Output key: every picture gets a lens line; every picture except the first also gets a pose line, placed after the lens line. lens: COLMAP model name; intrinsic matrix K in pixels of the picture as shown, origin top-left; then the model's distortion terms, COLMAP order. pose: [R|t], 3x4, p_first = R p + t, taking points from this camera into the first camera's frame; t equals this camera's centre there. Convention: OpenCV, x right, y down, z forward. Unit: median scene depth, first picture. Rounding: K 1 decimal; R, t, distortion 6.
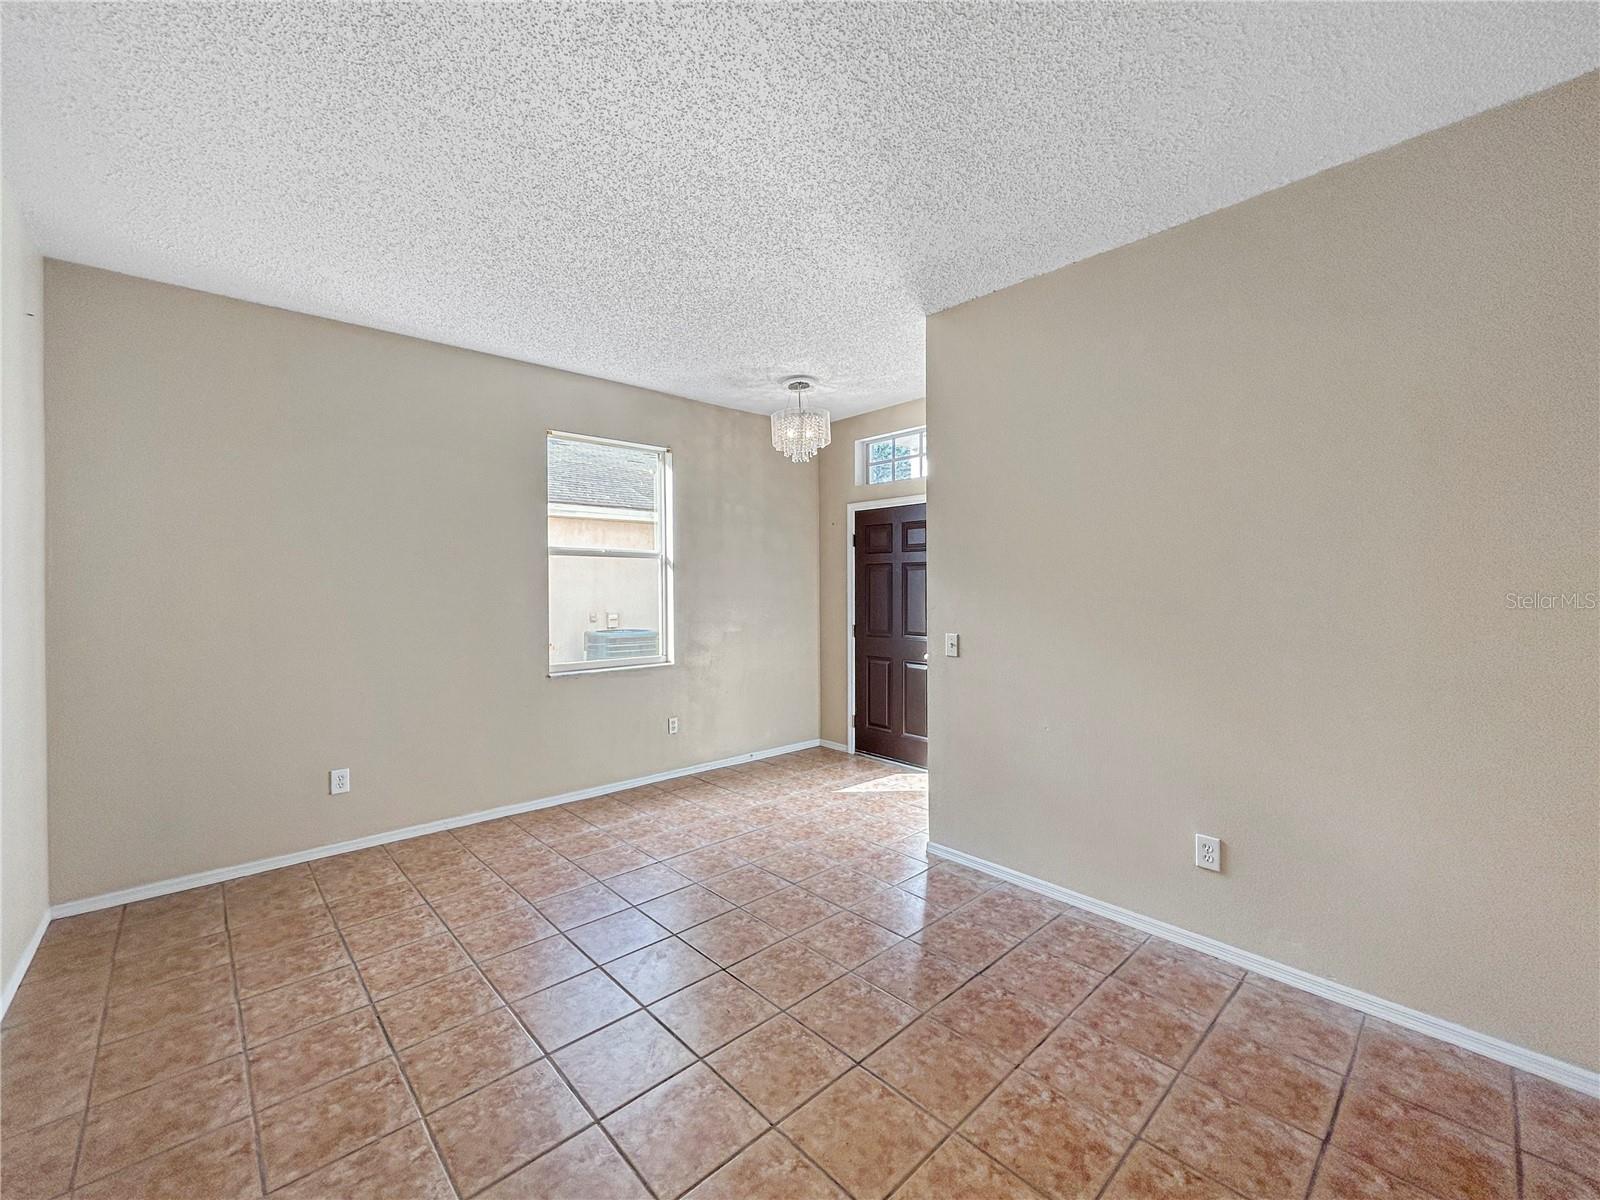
lens RADIAL K [[663.2, 0, 794.6], [0, 663.2, 594.6], [0, 0, 1]] dist [0.001279, 0.000462]
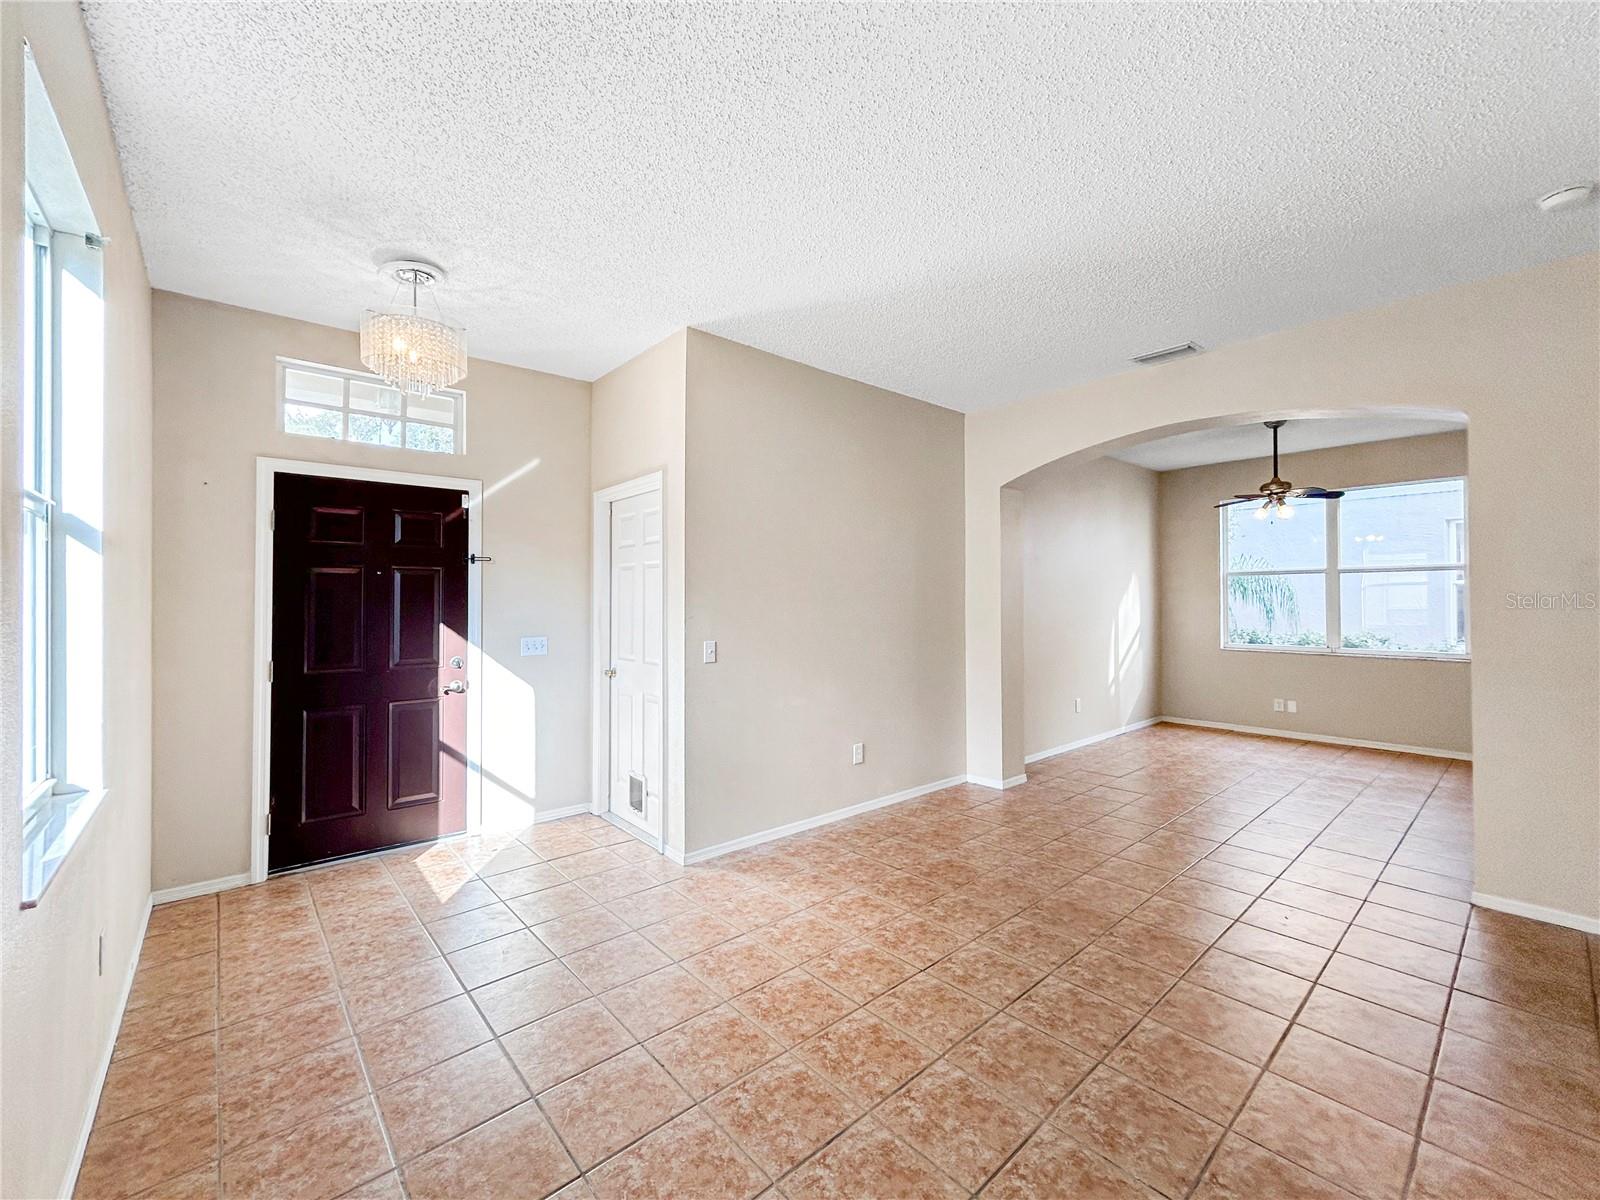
lens RADIAL K [[641.5, 0, 794.9], [0, 641.5, 660.2], [0, 0, 1]] dist [0.000095, -0.000111]
pose [[0.028329, -0.085650, 0.995922, -0.912272], [0.012281, 0.996277, 0.085331, -0.003071], [-0.999523, 0.009813, 0.029275, 0.998189]]
